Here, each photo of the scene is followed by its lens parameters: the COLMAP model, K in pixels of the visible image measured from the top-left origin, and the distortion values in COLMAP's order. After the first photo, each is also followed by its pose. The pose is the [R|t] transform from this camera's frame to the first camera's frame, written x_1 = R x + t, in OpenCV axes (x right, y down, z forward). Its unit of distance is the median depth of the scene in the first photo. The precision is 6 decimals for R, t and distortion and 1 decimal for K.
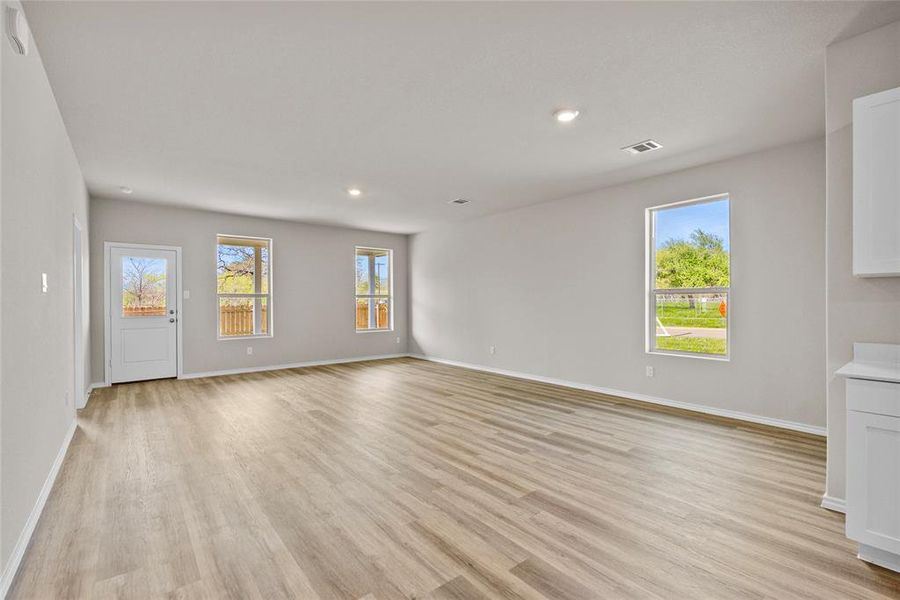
lens RADIAL K [[401.1, 0, 451.5], [0, 401.1, 297.6], [0, 0, 1]] dist [-0.004553, -0.000046]
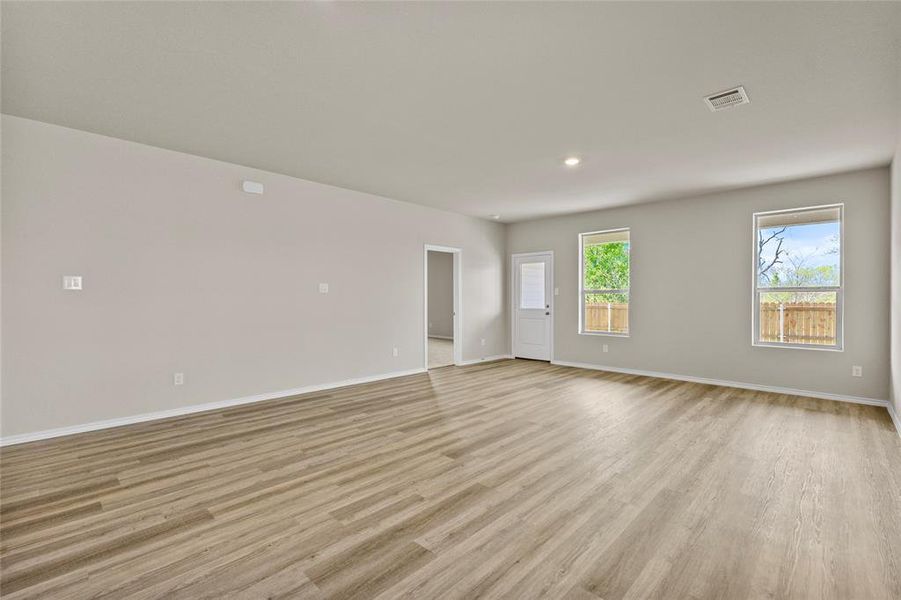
lens RADIAL K [[401.6, 0, 452.7], [0, 401.6, 302.8], [0, 0, 1]] dist [-0.004553, -0.000046]
pose [[0.124814, 0.013258, -0.992092, 0.767984], [0.008482, 0.999860, 0.014428, 0.010608], [0.992144, -0.010215, 0.124684, 0.969238]]
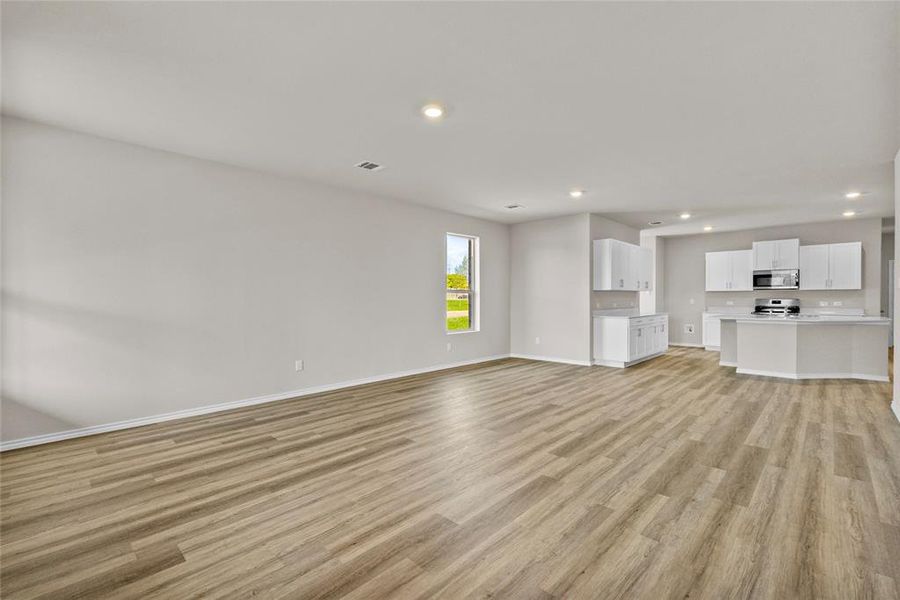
lens RADIAL K [[401.1, 0, 452.5], [0, 401.1, 302.9], [0, 0, 1]] dist [-0.004553, -0.000046]
pose [[-0.129524, -0.008405, 0.991541, -1.209184], [-0.008421, 0.999937, 0.007376, 0.022029], [-0.991541, -0.007395, -0.129586, 1.531478]]
